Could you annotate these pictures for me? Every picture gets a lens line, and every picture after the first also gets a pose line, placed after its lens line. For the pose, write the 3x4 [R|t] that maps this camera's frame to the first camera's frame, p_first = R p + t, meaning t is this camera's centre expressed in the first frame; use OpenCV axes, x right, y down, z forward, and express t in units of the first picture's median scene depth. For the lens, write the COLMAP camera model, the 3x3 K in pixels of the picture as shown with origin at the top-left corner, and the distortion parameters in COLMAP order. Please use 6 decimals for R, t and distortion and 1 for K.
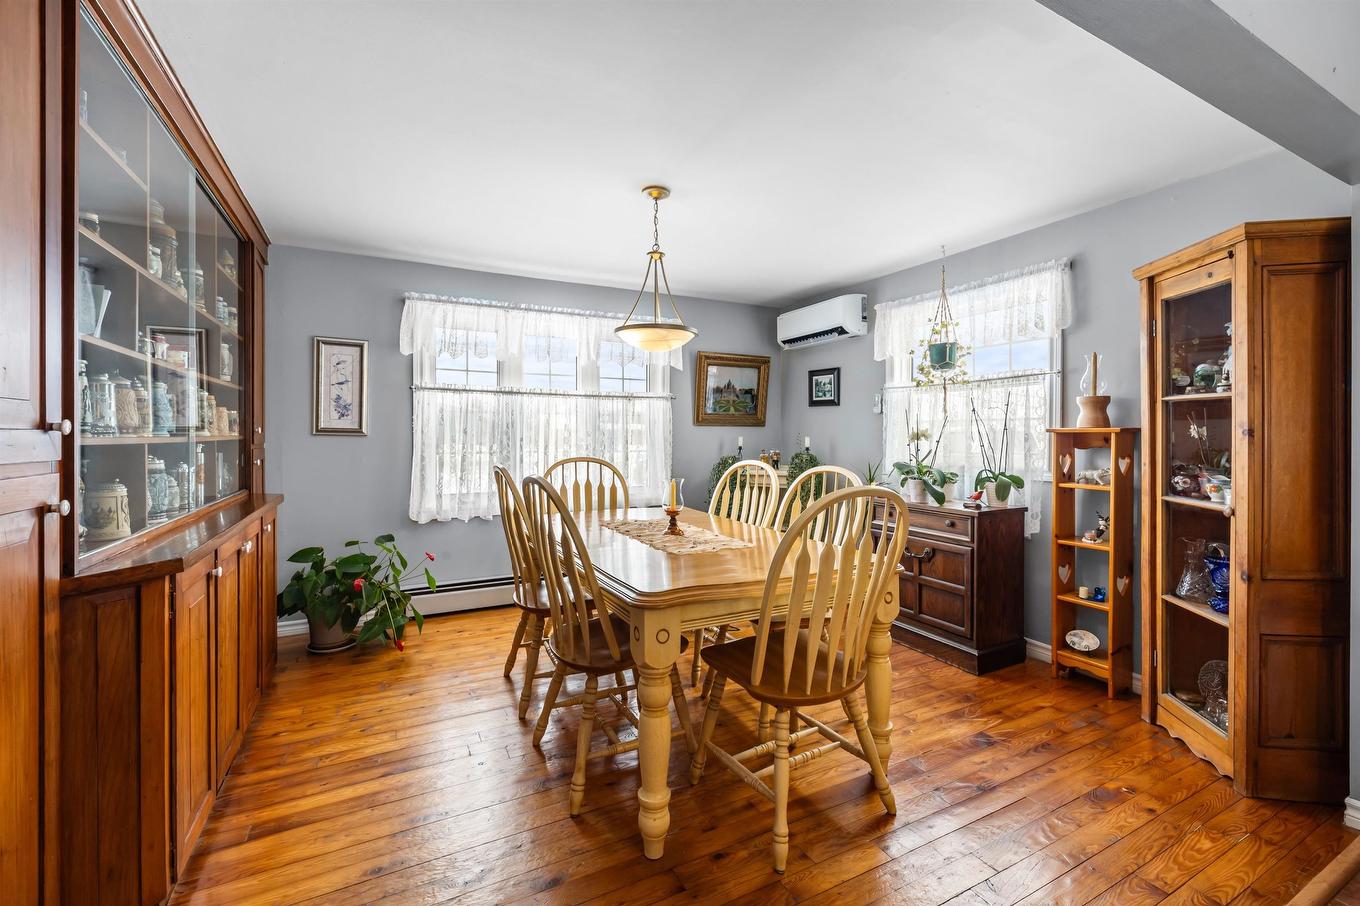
lens RADIAL K [[586.4, 0, 685.2], [0, 586.4, 442.7], [0, 0, 1]] dist [-0.002607, -0.000317]
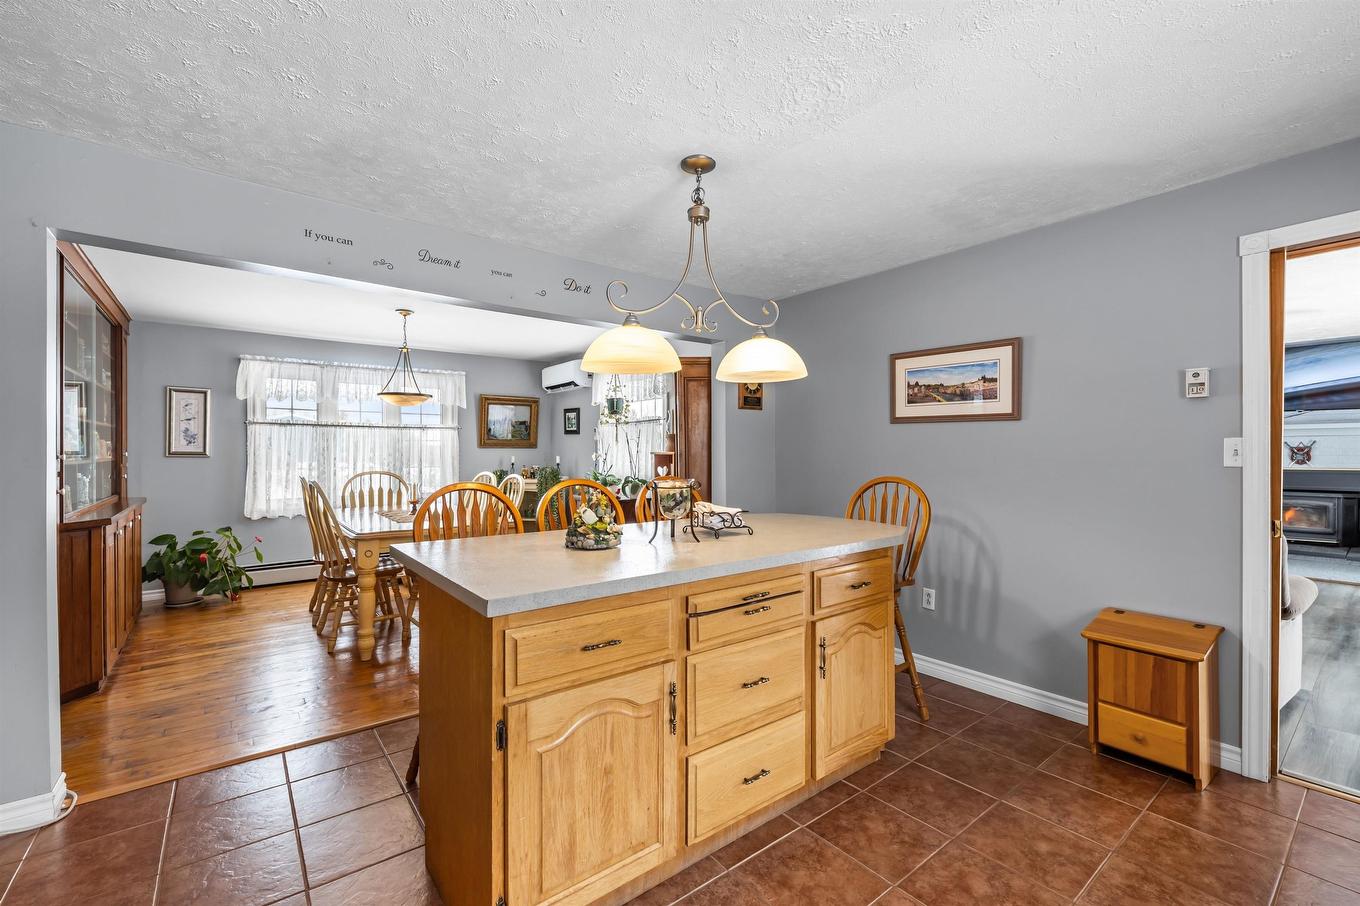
lens RADIAL K [[572.3, 0, 672.3], [0, 572.3, 457.3], [0, 0, 1]] dist [-0.000498, -0.000480]
pose [[0.983409, -0.004315, 0.181352, 0.296327], [0.004794, 0.999986, -0.002202, -0.003165], [-0.181340, 0.003035, 0.983416, -0.546299]]
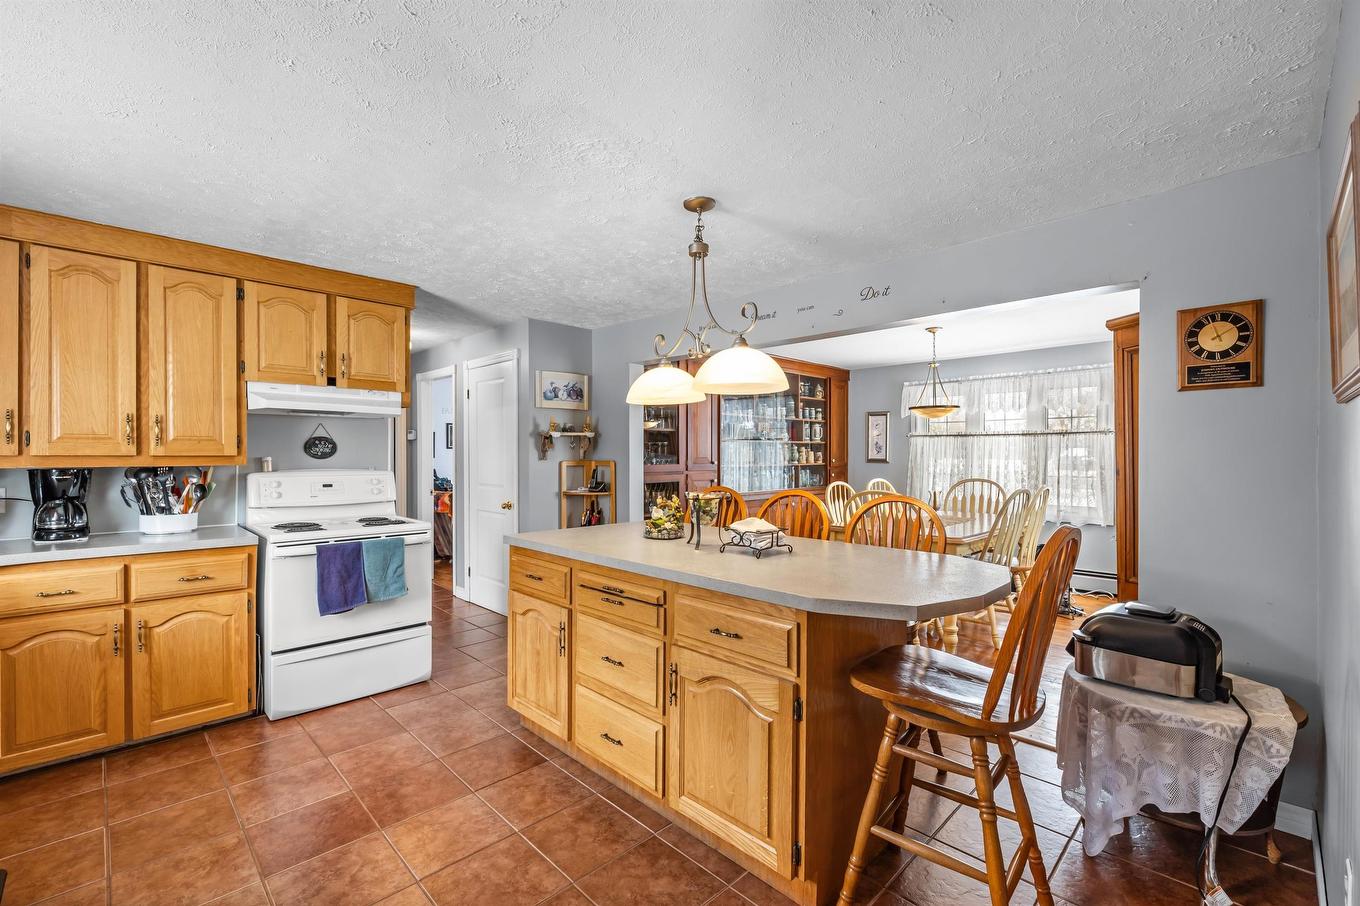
lens RADIAL K [[586.4, 0, 672.5], [0, 586.4, 459.1], [0, 0, 1]] dist [-0.002607, -0.000317]
pose [[0.294117, 0.003944, -0.955761, 1.039482], [-0.009766, 0.999952, 0.001122, -0.020018], [0.955720, 0.009004, 0.294141, -0.200894]]
